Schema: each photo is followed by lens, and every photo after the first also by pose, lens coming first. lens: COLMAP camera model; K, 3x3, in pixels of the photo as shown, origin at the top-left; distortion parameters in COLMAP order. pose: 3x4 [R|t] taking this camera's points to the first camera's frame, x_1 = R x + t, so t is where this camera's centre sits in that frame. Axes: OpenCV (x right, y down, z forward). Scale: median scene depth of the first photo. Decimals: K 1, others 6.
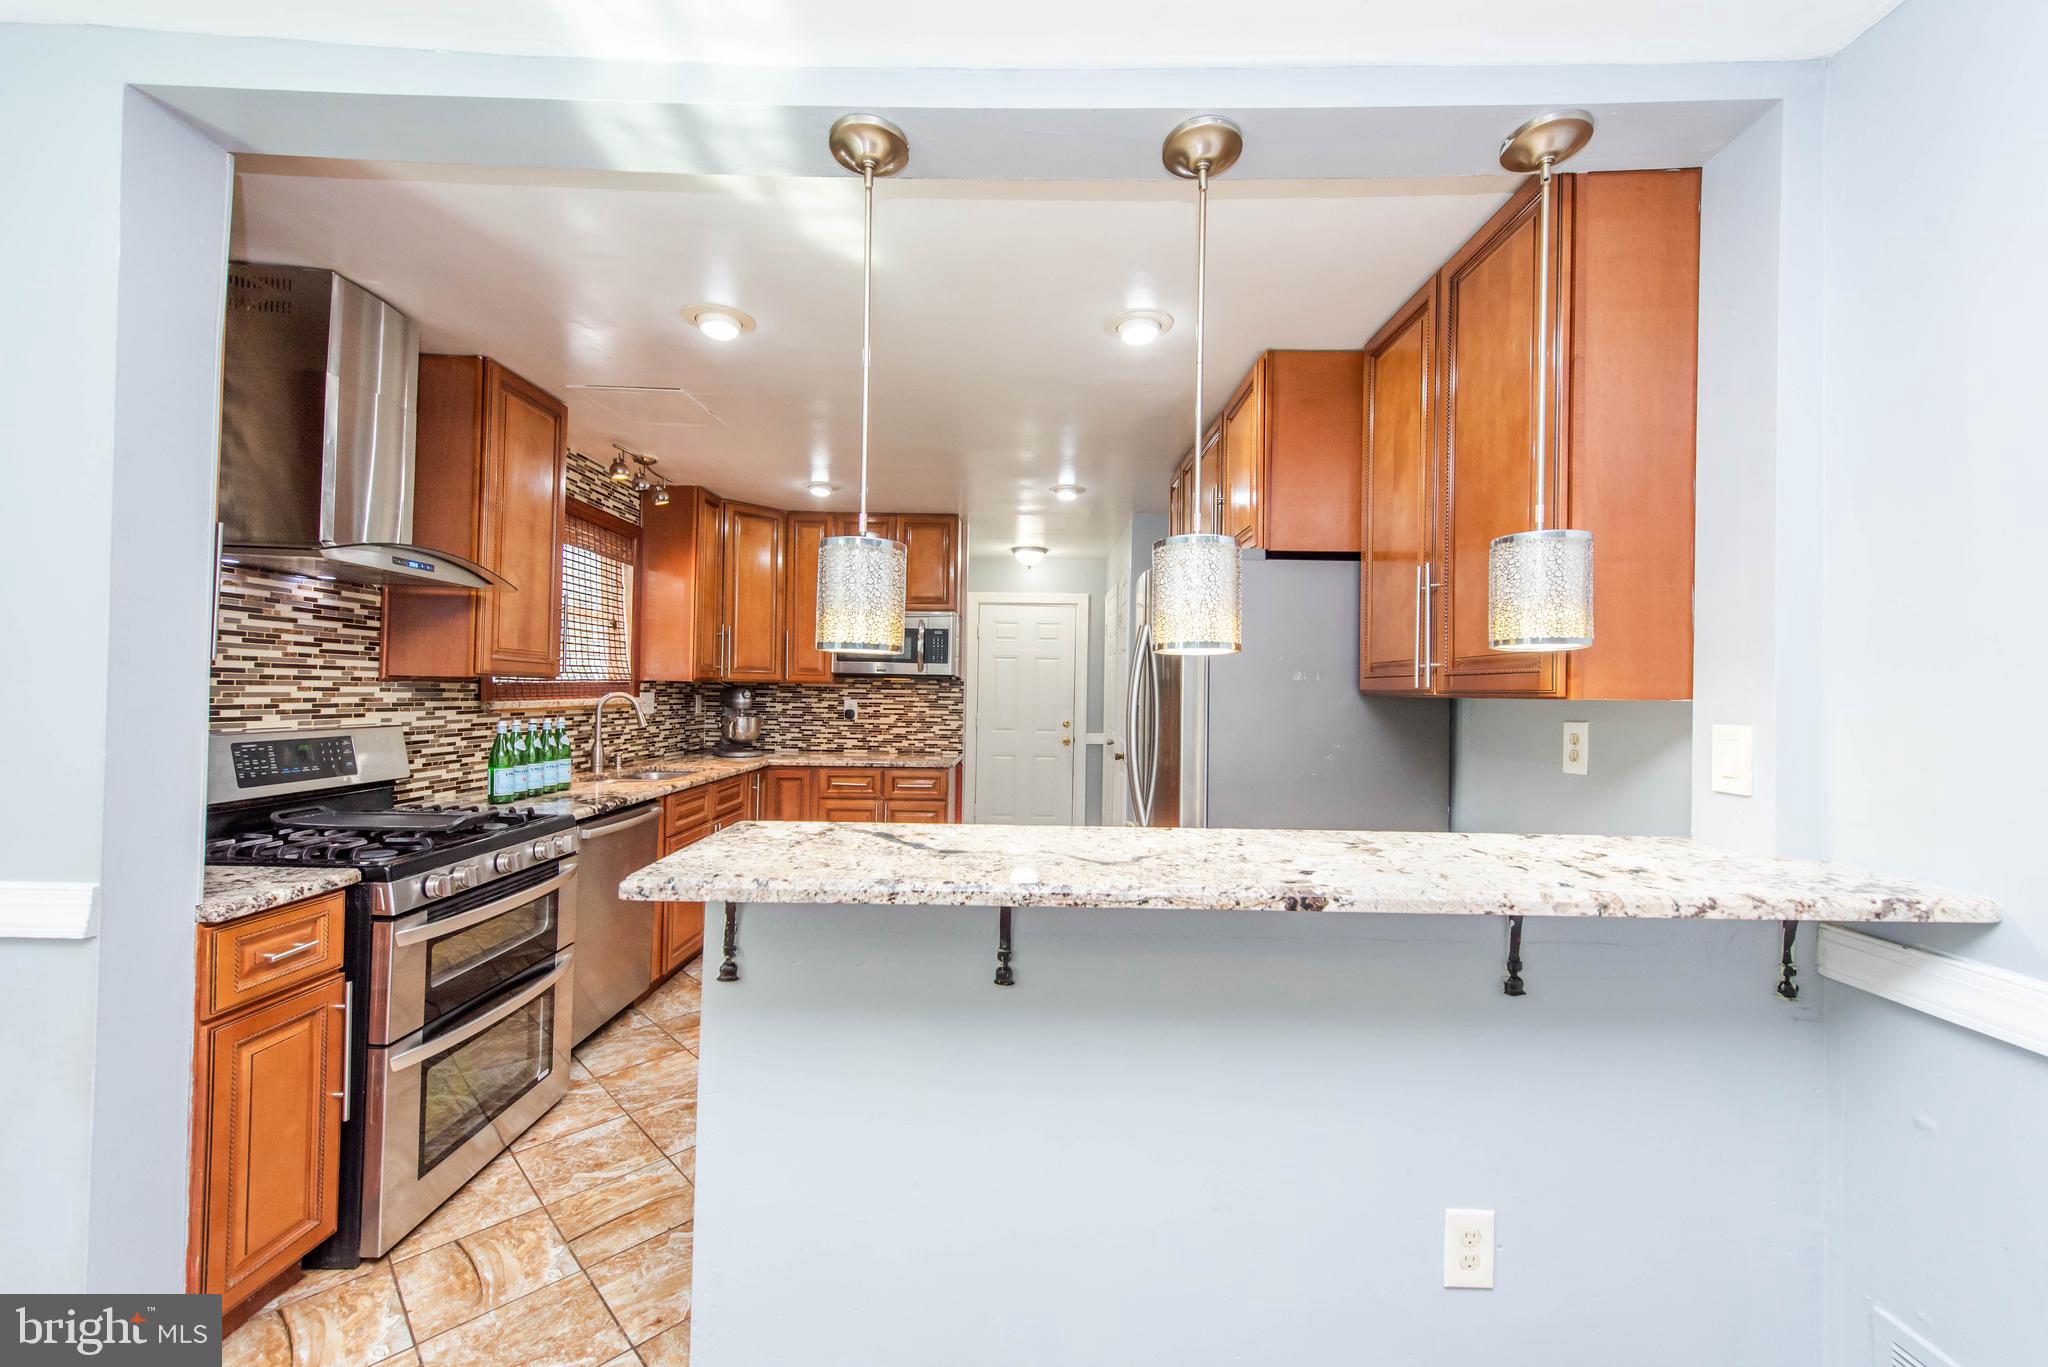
lens RADIAL K [[805.3, 0, 1026.8], [0, 805.3, 684.3], [0, 0, 1]] dist [0.009097, -0.000692]
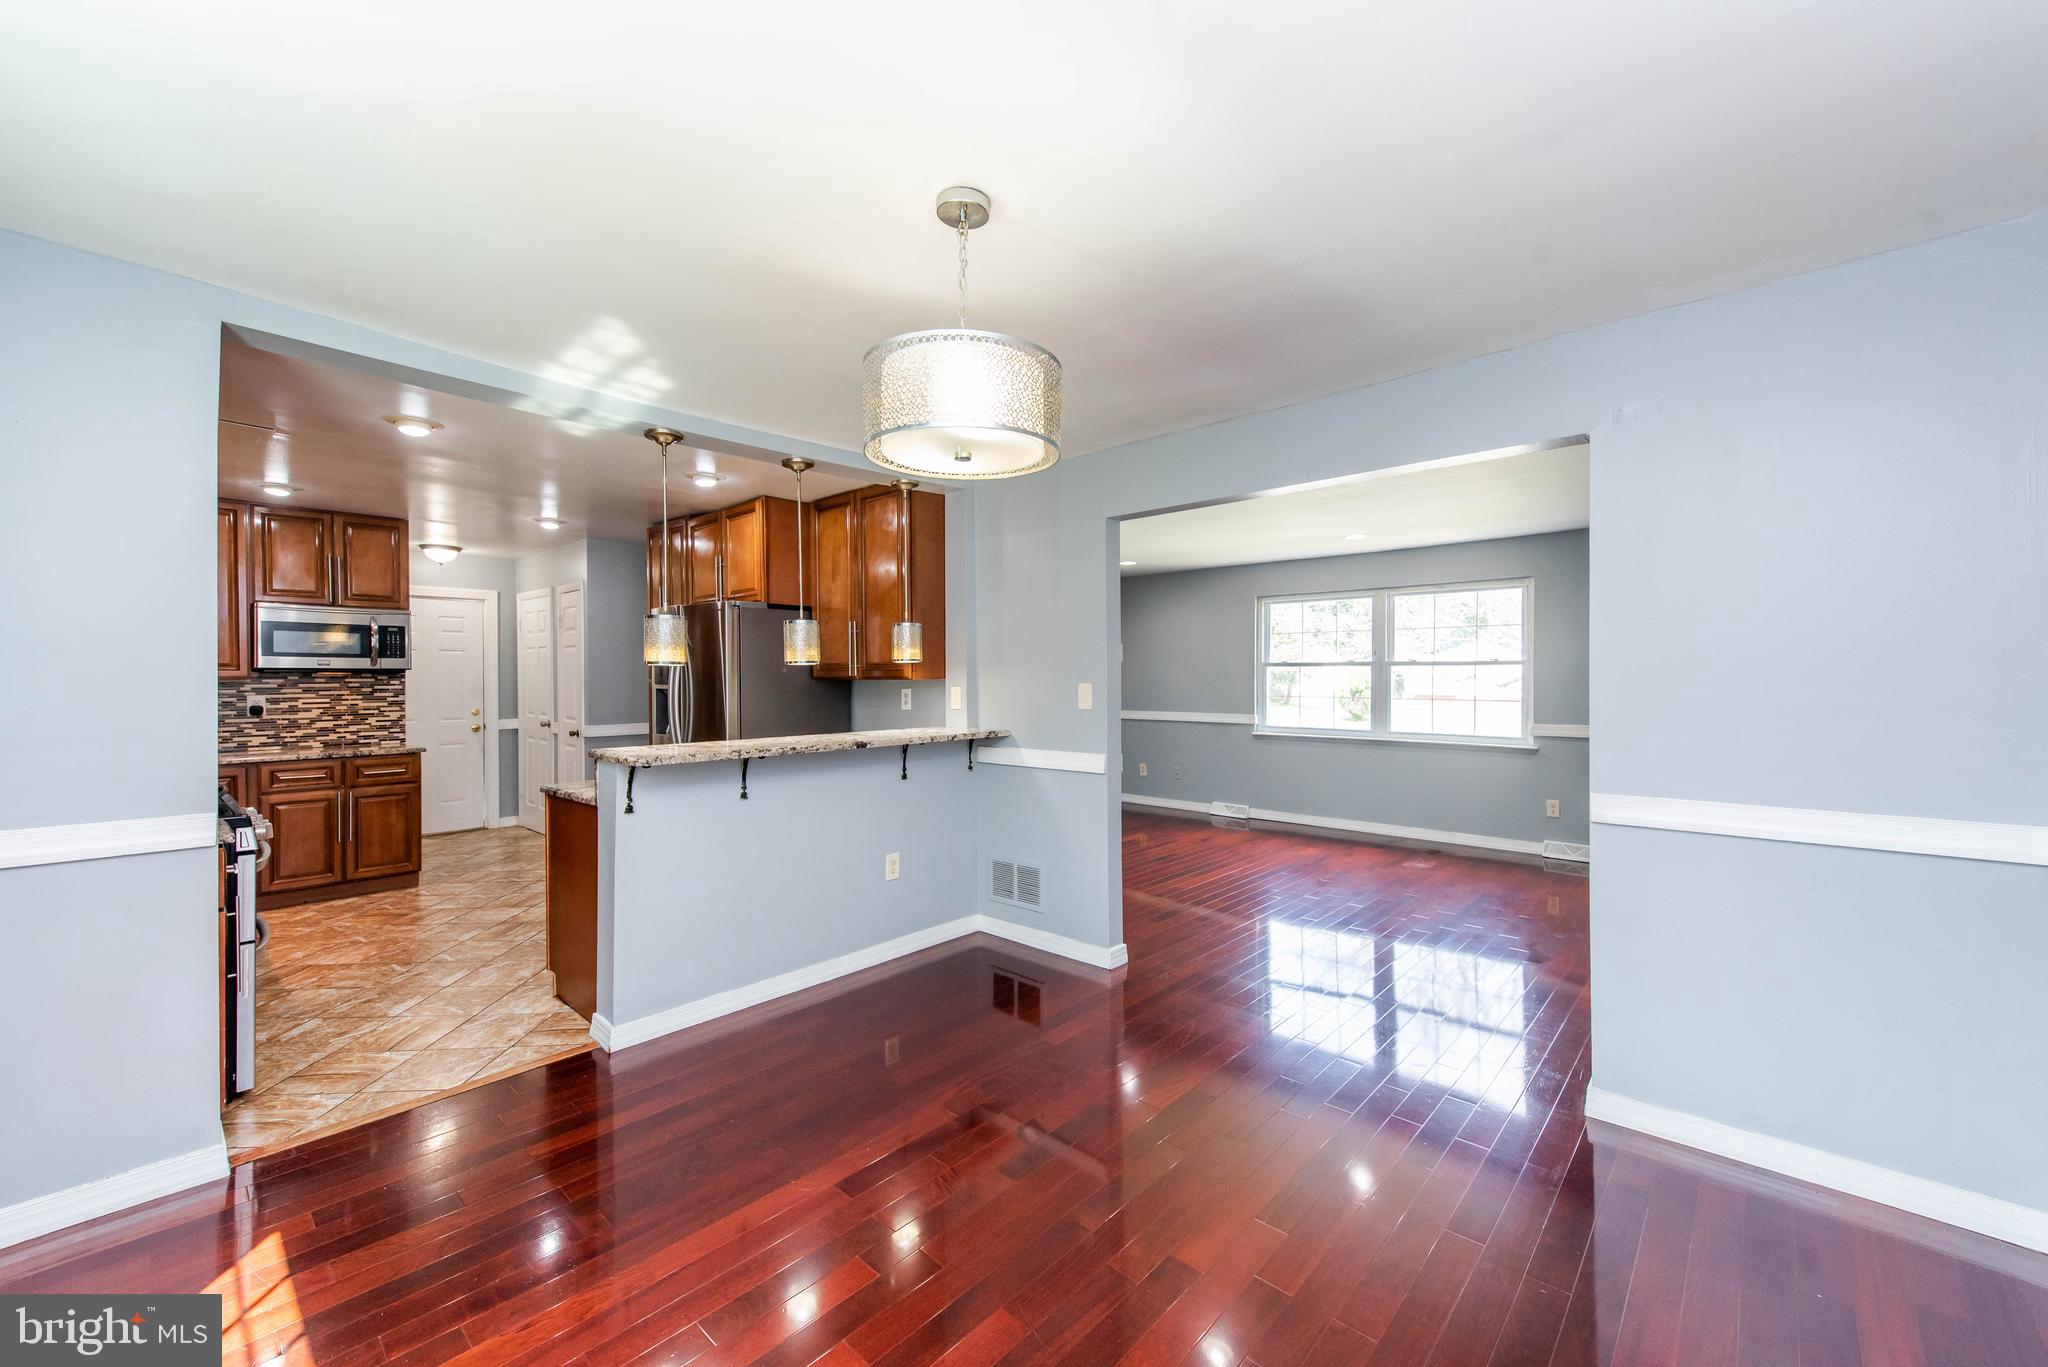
lens RADIAL K [[817.9, 0, 1048.8], [0, 817.9, 681.2], [0, 0, 1]] dist [-0.002219, -0.000284]
pose [[0.657922, -0.023640, 0.752715, -0.354951], [0.010257, 0.999696, 0.022432, -0.010502], [-0.753016, -0.007038, 0.657964, -0.375373]]
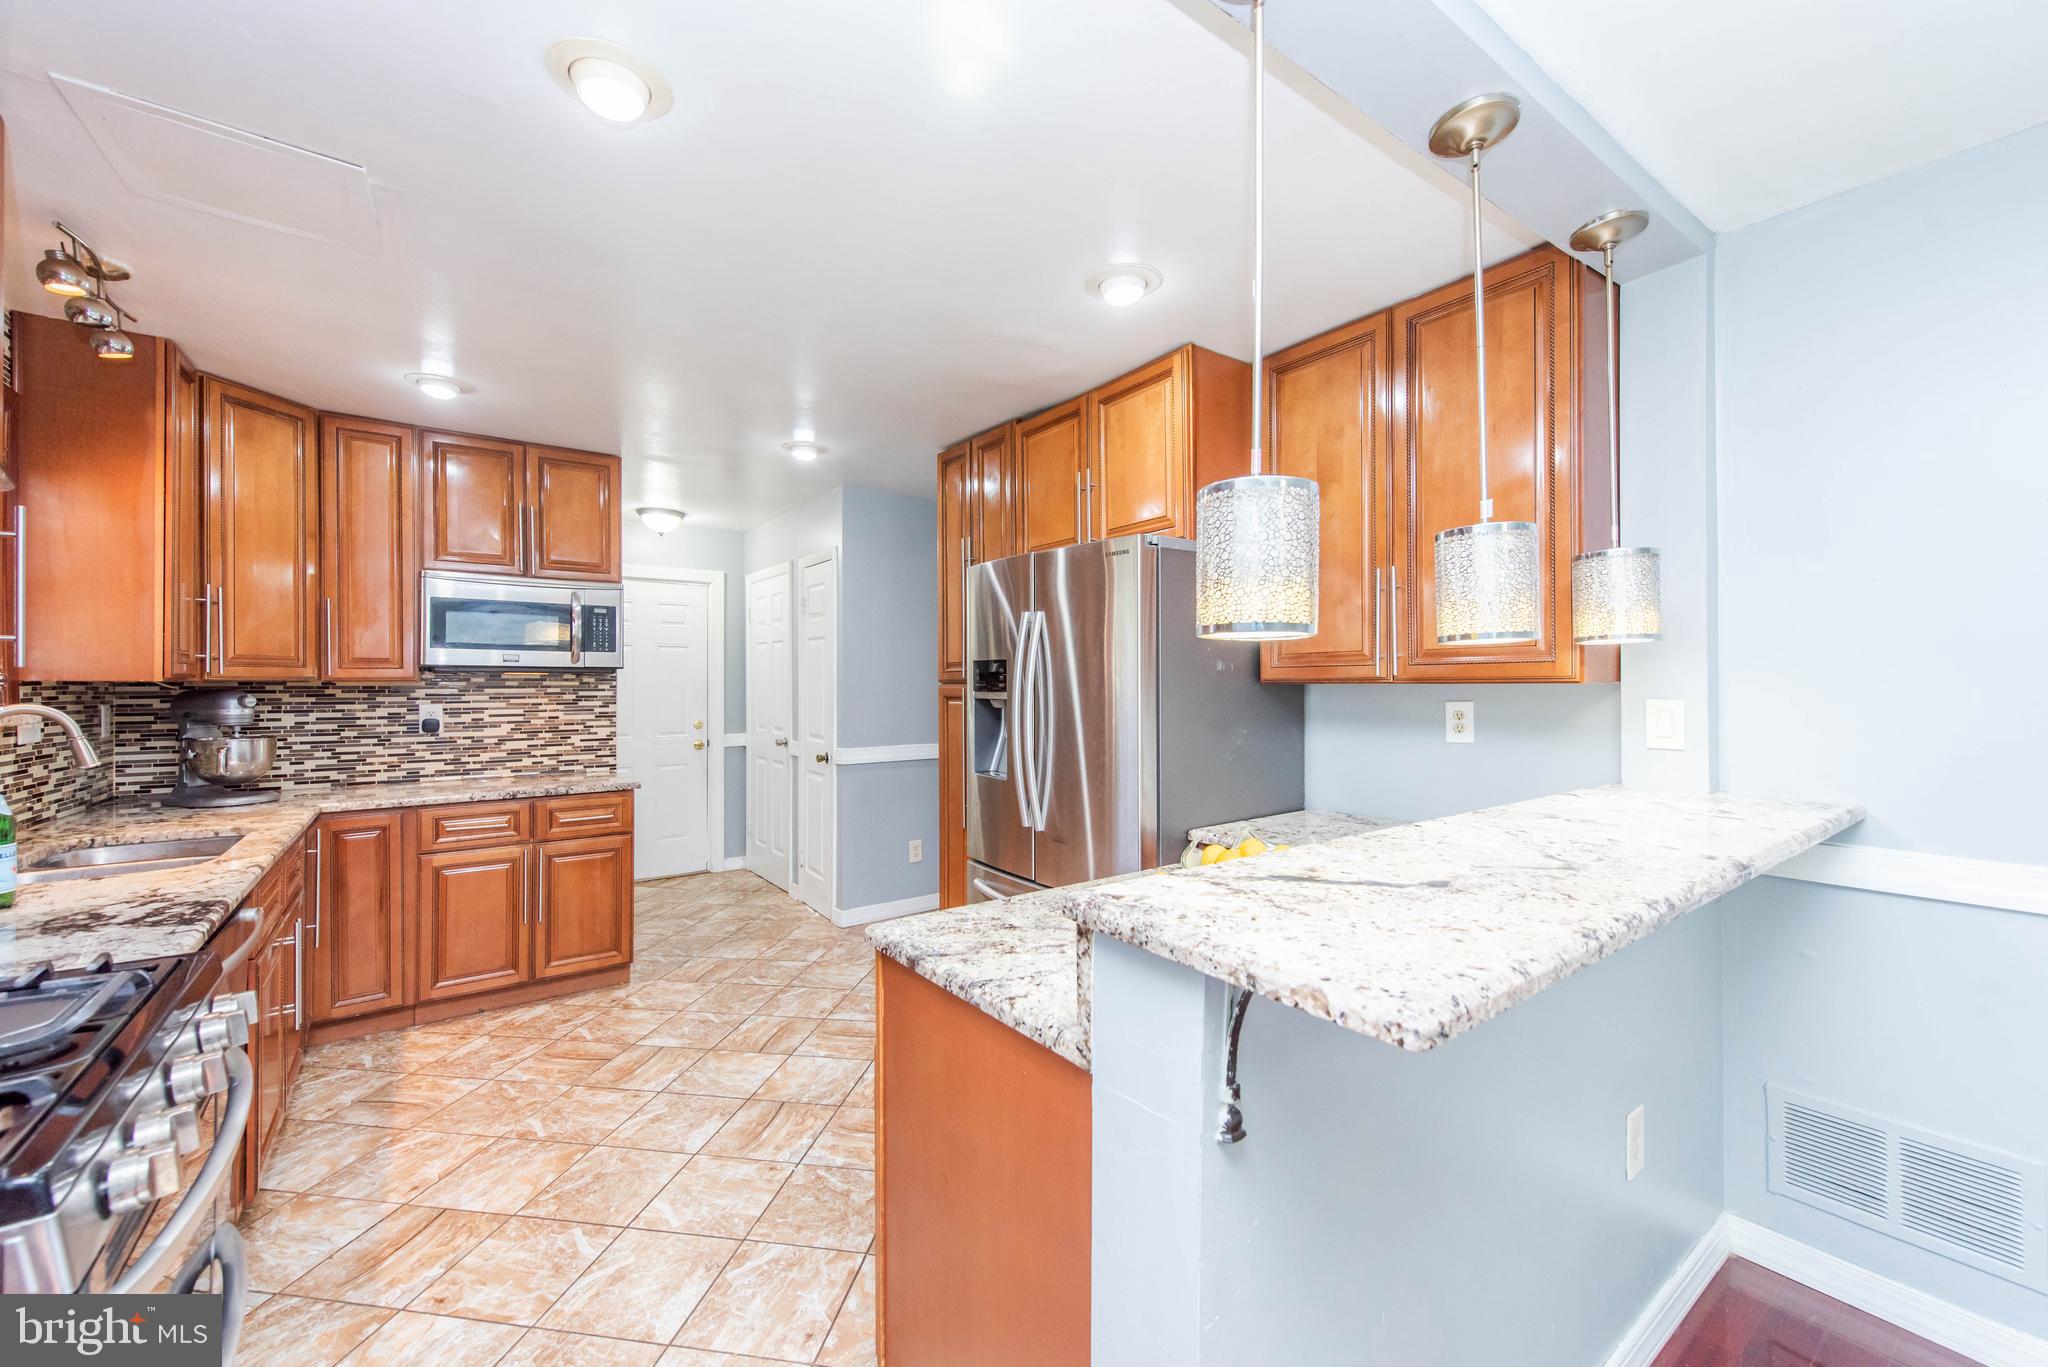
lens RADIAL K [[805.3, 0, 1026.8], [0, 805.3, 684.3], [0, 0, 1]] dist [0.009097, -0.000692]
pose [[0.800919, -0.018360, 0.598491, -0.242479], [0.011480, 0.999817, 0.015308, -0.002813], [-0.598662, -0.005390, 0.800984, 0.157672]]
